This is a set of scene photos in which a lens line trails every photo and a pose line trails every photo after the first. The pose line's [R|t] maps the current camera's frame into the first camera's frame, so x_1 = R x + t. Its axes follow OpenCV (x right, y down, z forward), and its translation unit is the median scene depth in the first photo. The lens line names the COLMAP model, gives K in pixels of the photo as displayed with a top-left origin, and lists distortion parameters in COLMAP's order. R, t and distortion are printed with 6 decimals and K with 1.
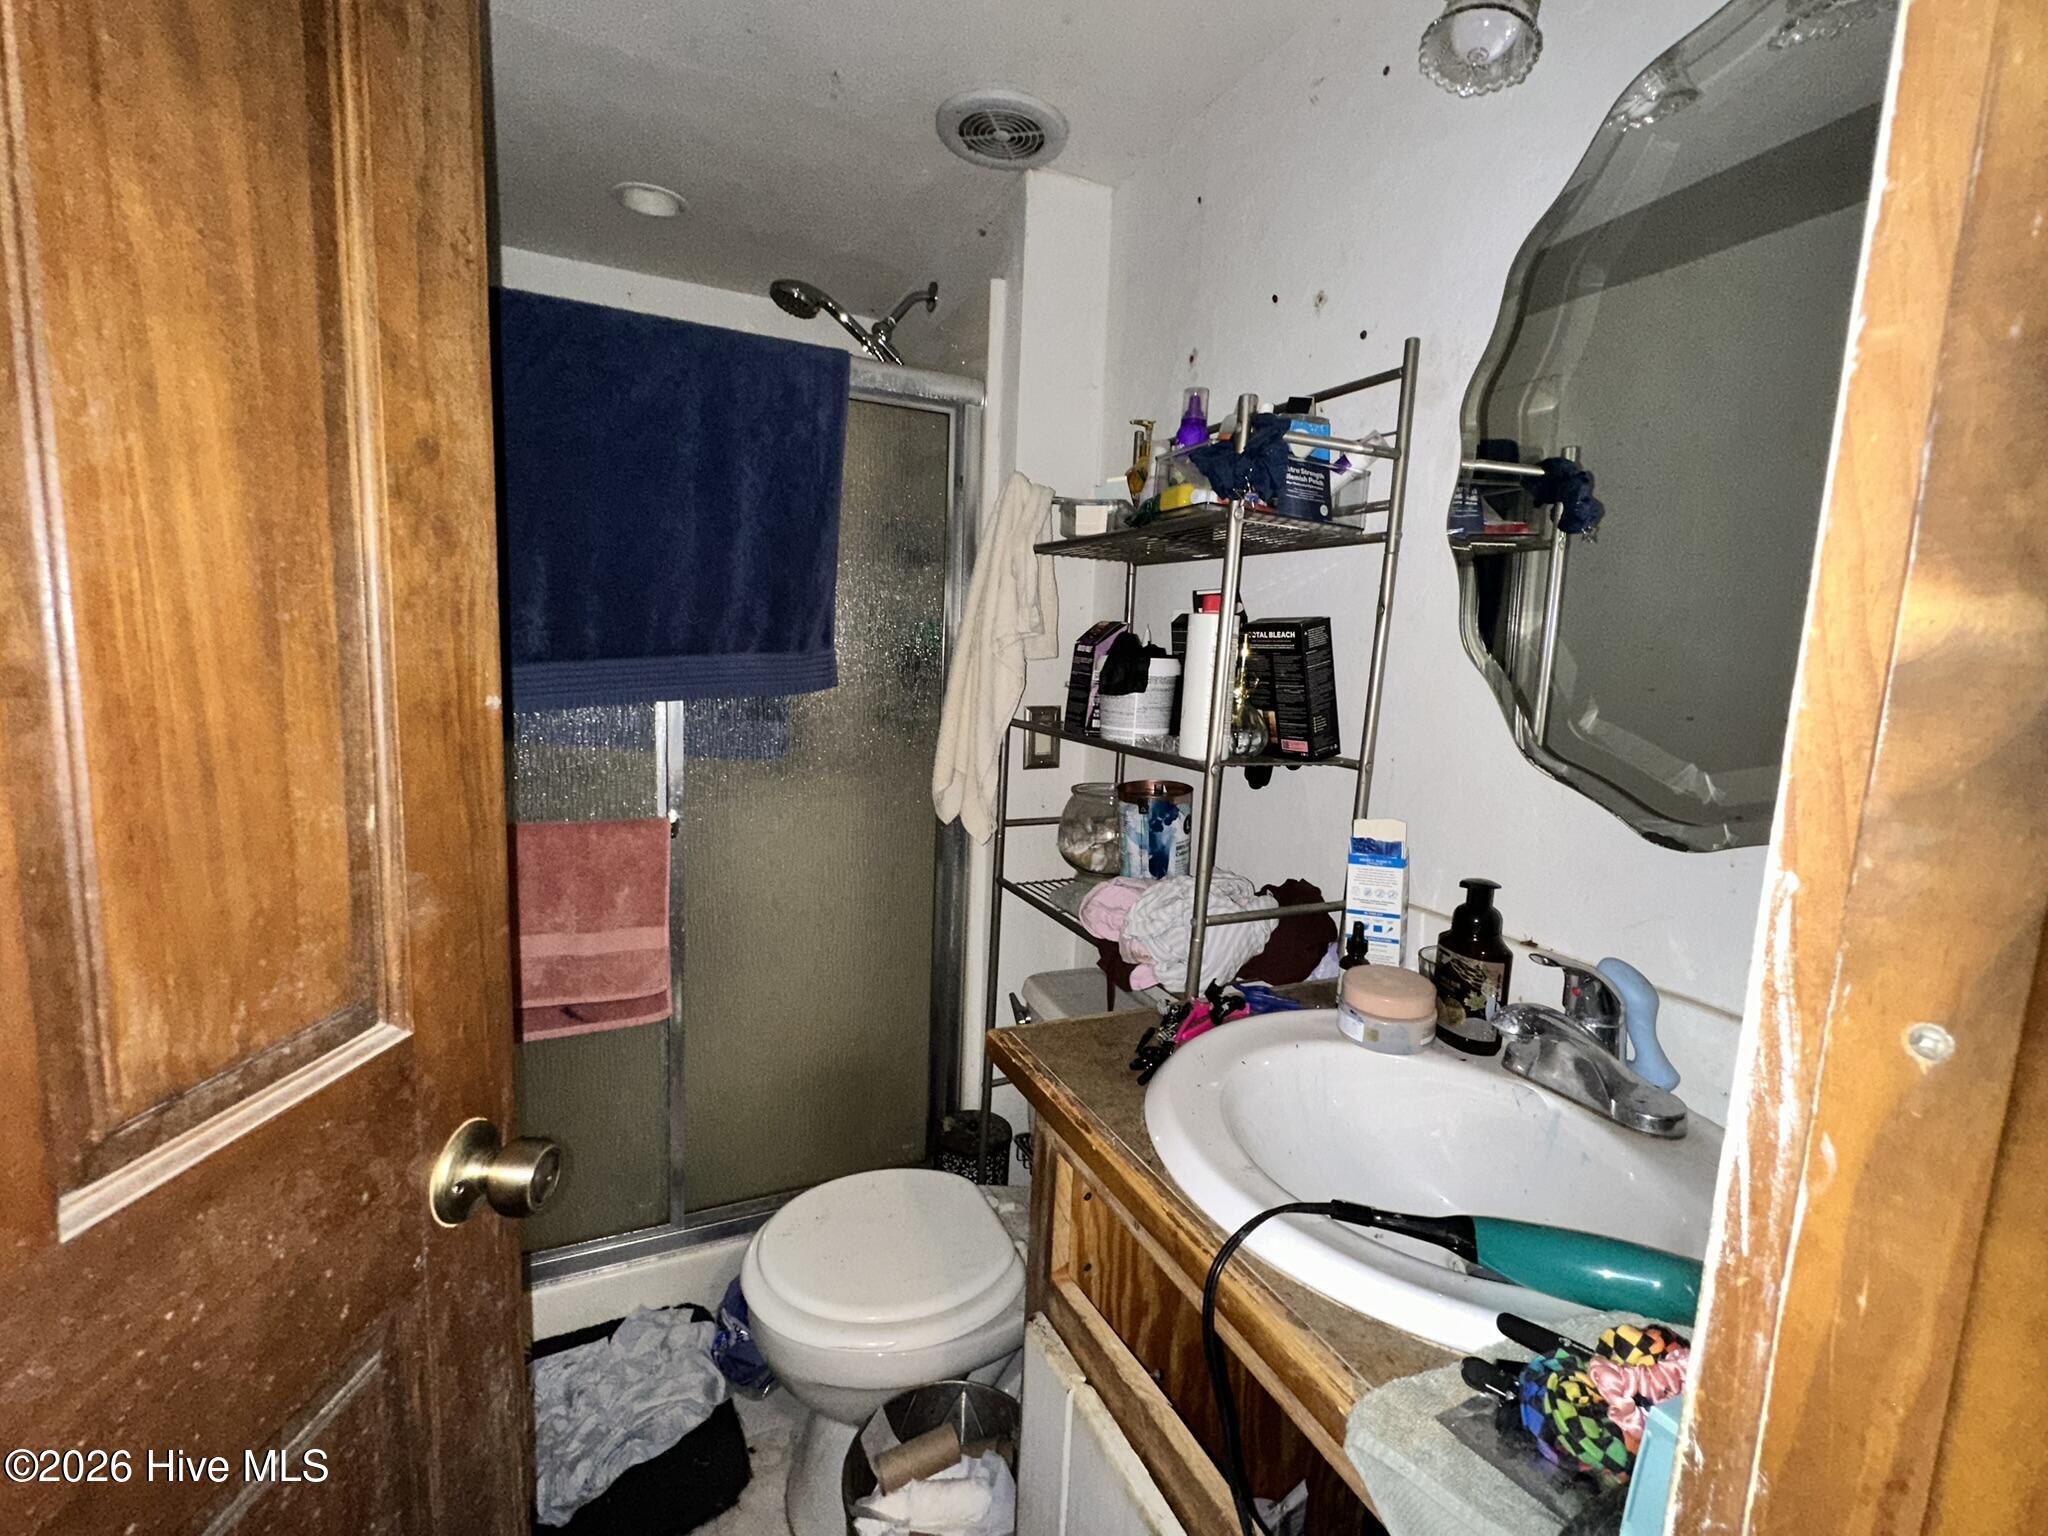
lens RADIAL K [[894.9, 0, 1018.5], [0, 894.9, 771.4], [0, 0, 1]] dist [-0.003063, 0.000704]
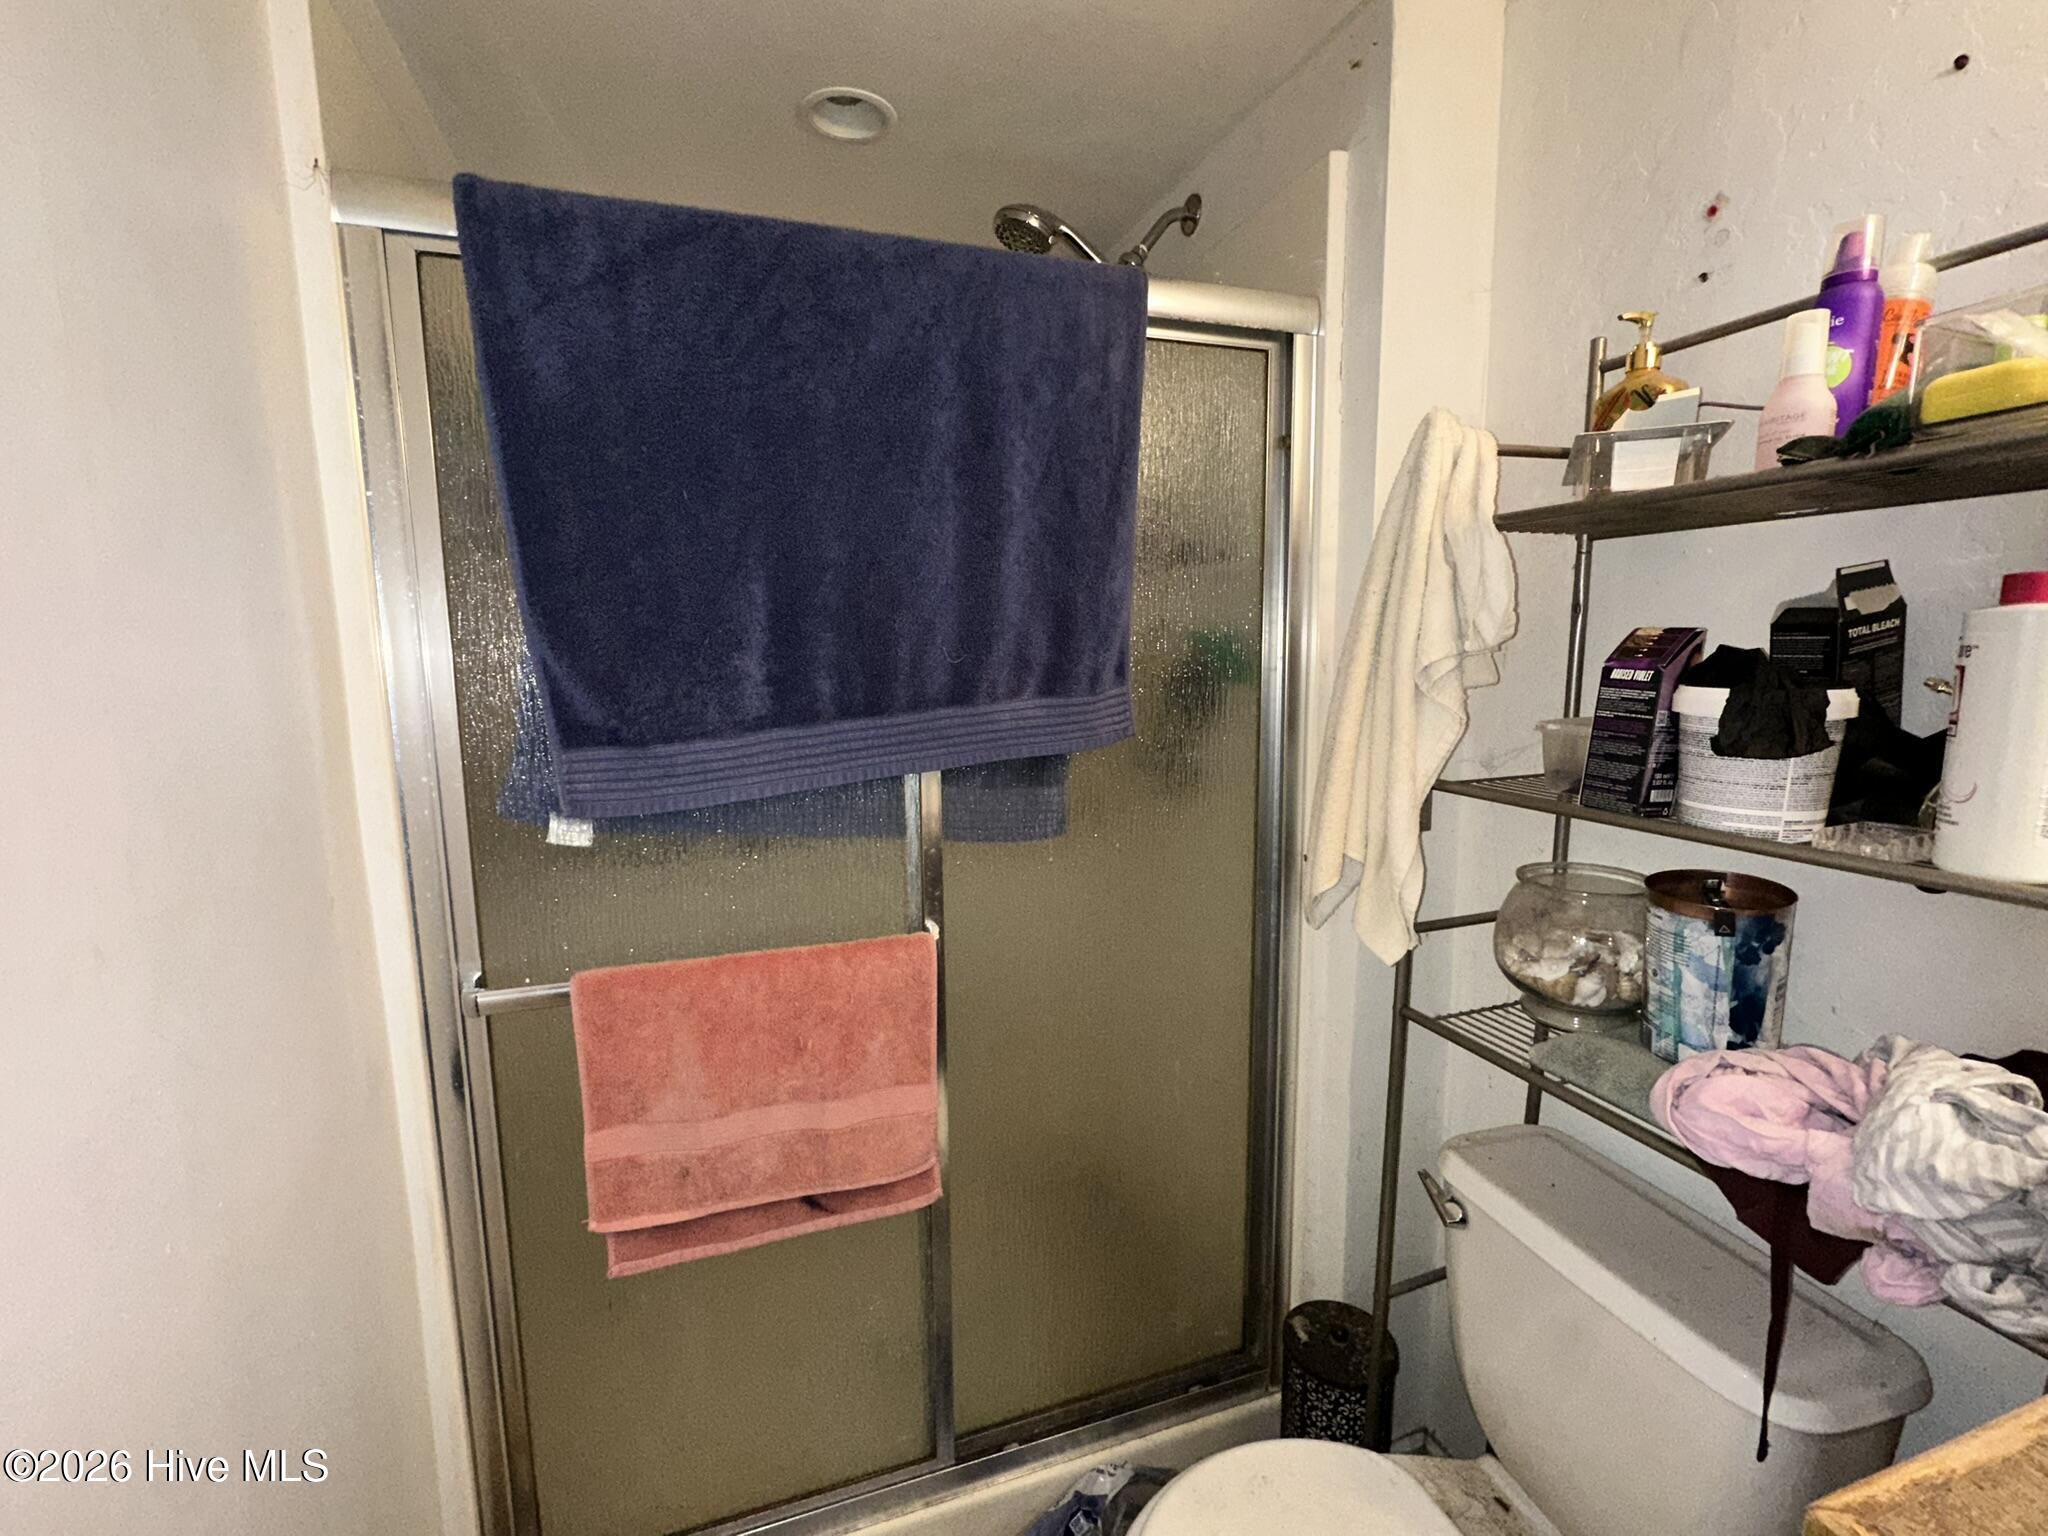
lens RADIAL K [[894.9, 0, 1018.5], [0, 894.9, 771.4], [0, 0, 1]] dist [-0.003063, 0.000704]
pose [[0.992571, -0.042093, -0.114151, -0.235754], [0.041933, 0.999113, -0.003811, -0.073793], [0.114210, -0.001004, 0.993456, 0.292420]]
